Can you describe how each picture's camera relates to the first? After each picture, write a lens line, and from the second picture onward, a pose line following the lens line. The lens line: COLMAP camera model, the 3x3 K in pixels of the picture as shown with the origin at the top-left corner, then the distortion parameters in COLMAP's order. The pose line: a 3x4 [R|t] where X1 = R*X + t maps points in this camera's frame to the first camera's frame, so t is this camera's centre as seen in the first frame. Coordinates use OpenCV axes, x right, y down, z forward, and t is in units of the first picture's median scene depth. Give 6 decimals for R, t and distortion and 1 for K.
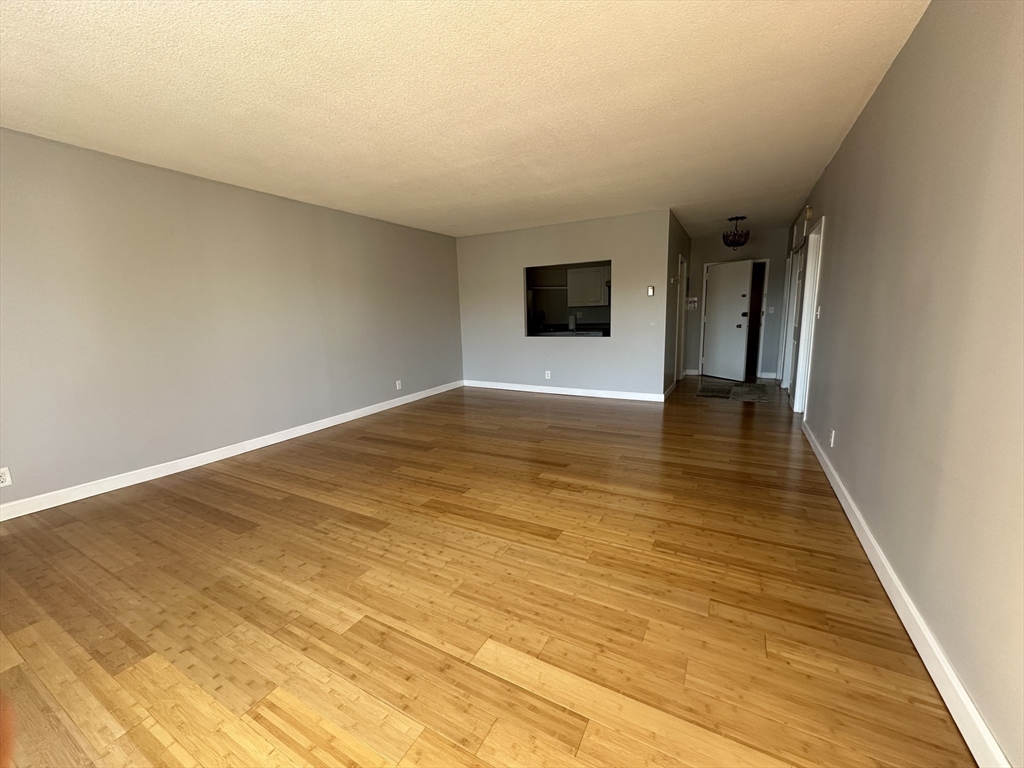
lens RADIAL K [[406.7, 0, 512.0], [0, 406.7, 384.0], [0, 0, 1]] dist [-0.017209, 0.000001]
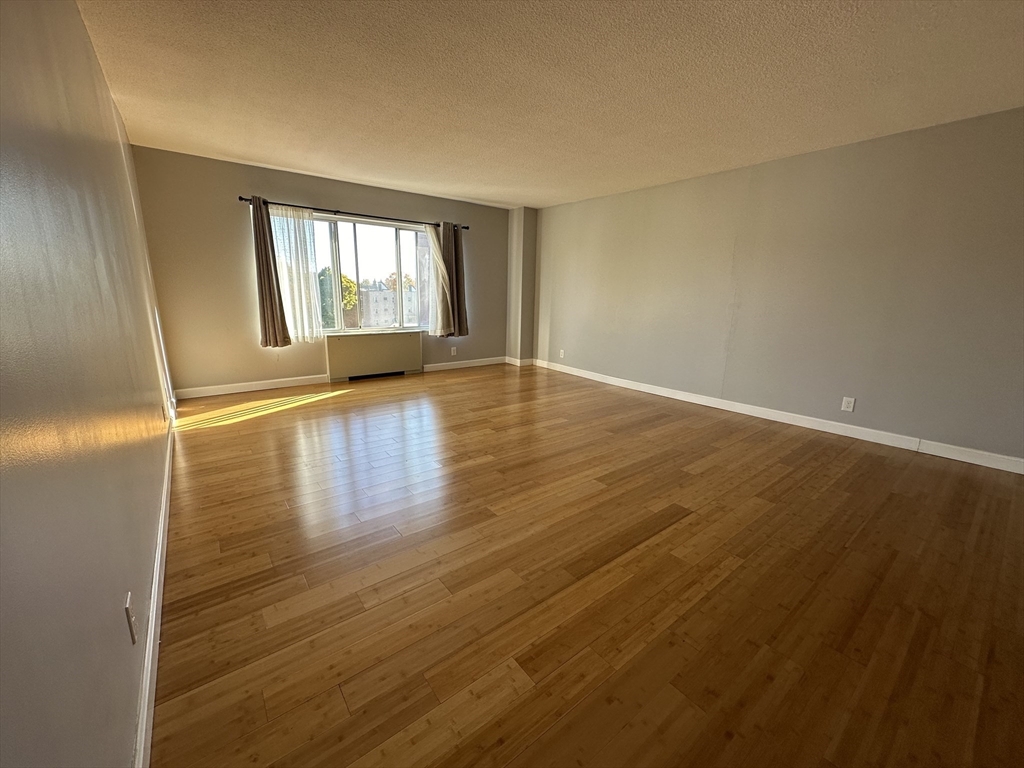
lens RADIAL K [[406.7, 0, 512.0], [0, 406.7, 384.0], [0, 0, 1]] dist [-0.017209, 0.000001]
pose [[-0.399747, 0.222798, -0.889136, 0.754434], [-0.163125, 0.937235, 0.308190, -0.214046], [0.901994, 0.268238, -0.338313, 1.130353]]
